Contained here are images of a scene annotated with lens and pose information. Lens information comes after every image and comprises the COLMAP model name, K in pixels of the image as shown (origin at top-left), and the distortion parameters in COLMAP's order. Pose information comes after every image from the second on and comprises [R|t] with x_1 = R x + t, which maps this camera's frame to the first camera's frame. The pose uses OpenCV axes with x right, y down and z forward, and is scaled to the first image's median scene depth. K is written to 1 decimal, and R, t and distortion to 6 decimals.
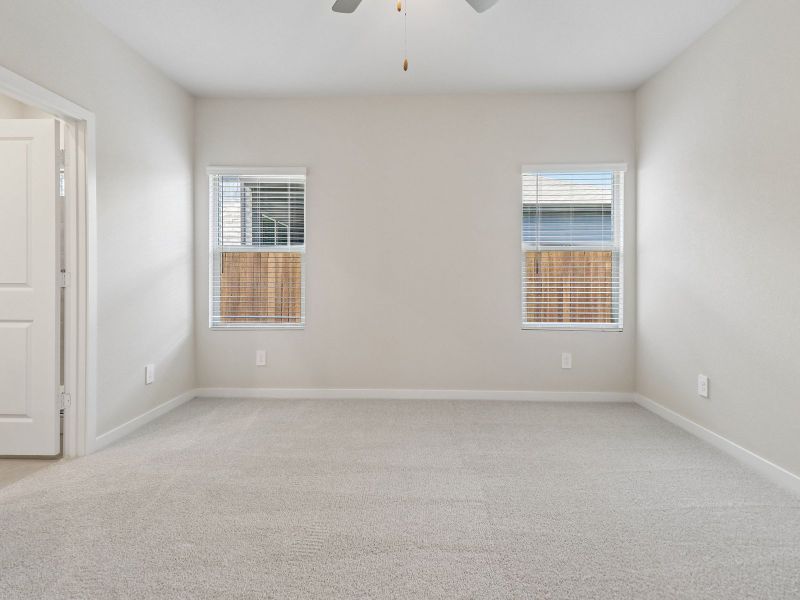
lens RADIAL K [[439.6, 0, 398.4], [0, 439.6, 287.4], [0, 0, 1]] dist [0.016143, -0.000591]
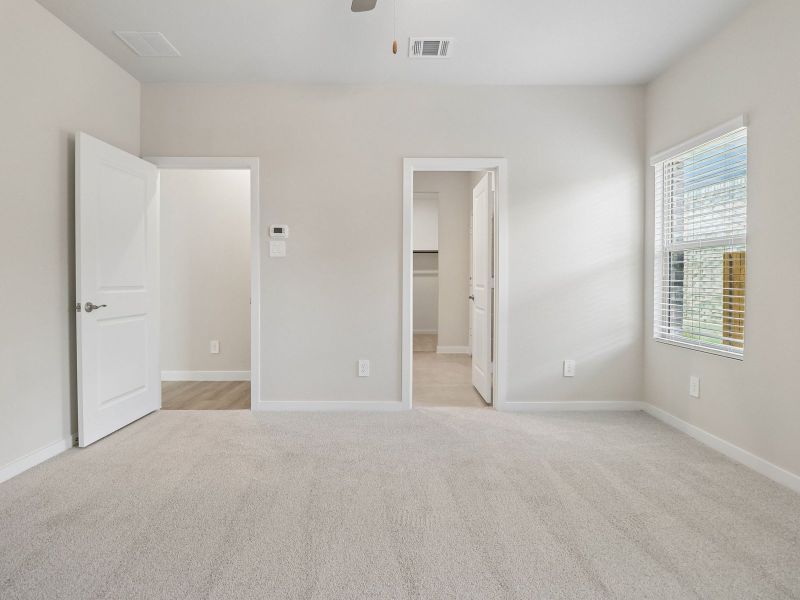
lens RADIAL K [[439.6, 0, 398.4], [0, 439.6, 287.4], [0, 0, 1]] dist [0.016143, -0.000591]
pose [[-0.004496, 0.014963, -0.999878, 0.532016], [-0.026137, 0.999545, 0.015076, -0.010906], [0.999648, 0.026202, -0.004102, 0.566354]]
